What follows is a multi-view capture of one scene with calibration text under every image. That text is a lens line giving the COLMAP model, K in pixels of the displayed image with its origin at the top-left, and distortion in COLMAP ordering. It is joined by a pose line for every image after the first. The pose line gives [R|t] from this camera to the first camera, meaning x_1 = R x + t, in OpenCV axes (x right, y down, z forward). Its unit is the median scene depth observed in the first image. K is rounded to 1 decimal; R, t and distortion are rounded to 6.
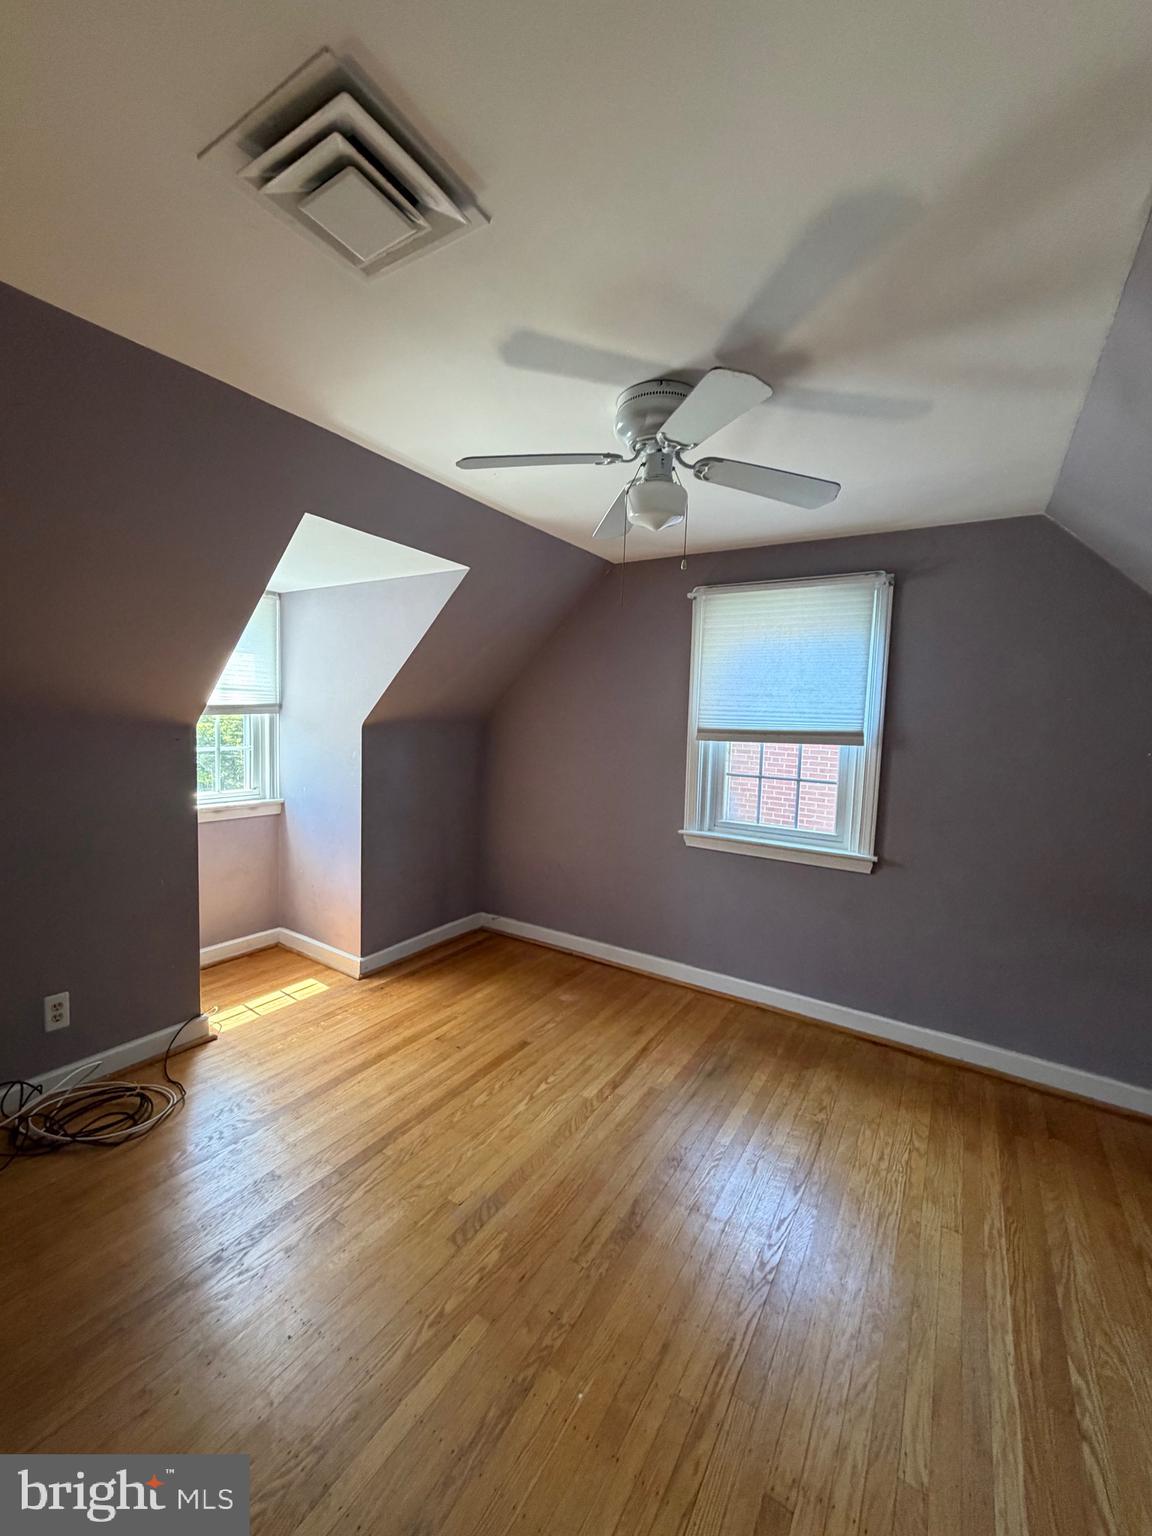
lens RADIAL K [[617.1, 0, 575.7], [0, 617.1, 756.0], [0, 0, 1]] dist [-0.000253, 0.000146]
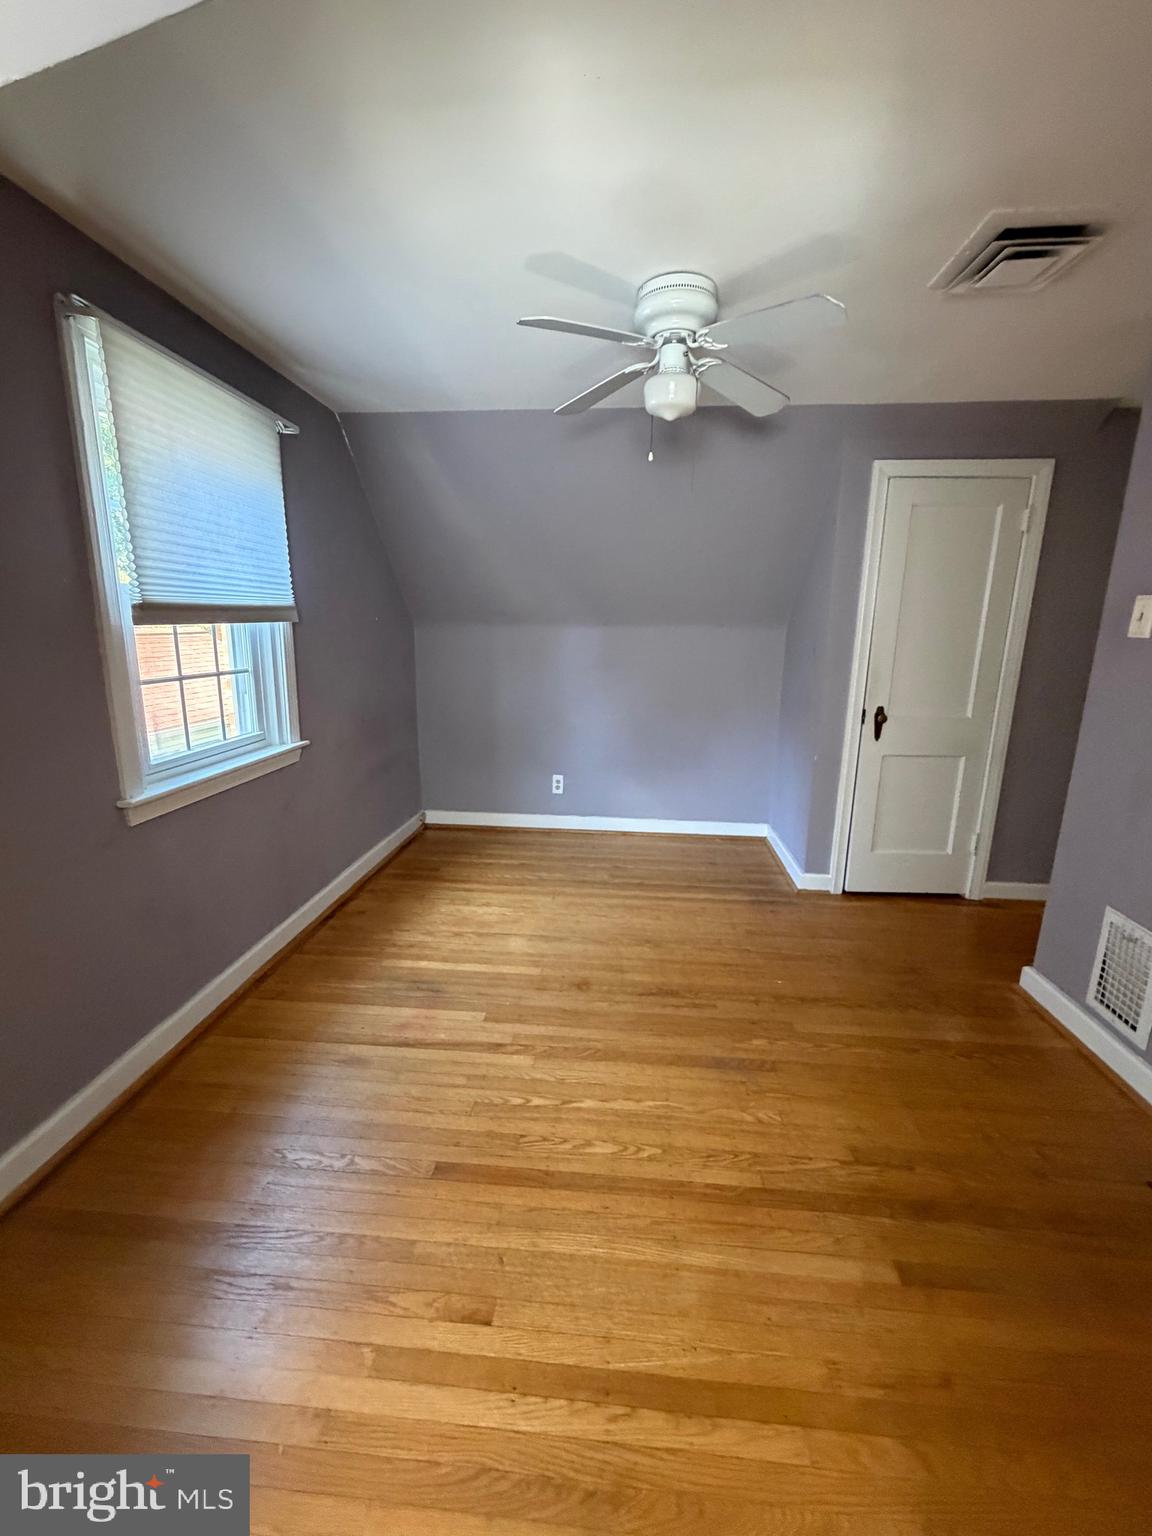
lens RADIAL K [[617.1, 0, 578.0], [0, 617.1, 760.6], [0, 0, 1]] dist [-0.000253, 0.000146]
pose [[-0.458210, -0.231772, 0.858094, -0.607681], [0.034711, 0.960002, 0.277832, -0.065502], [-0.888166, 0.157091, -0.431838, 1.187563]]
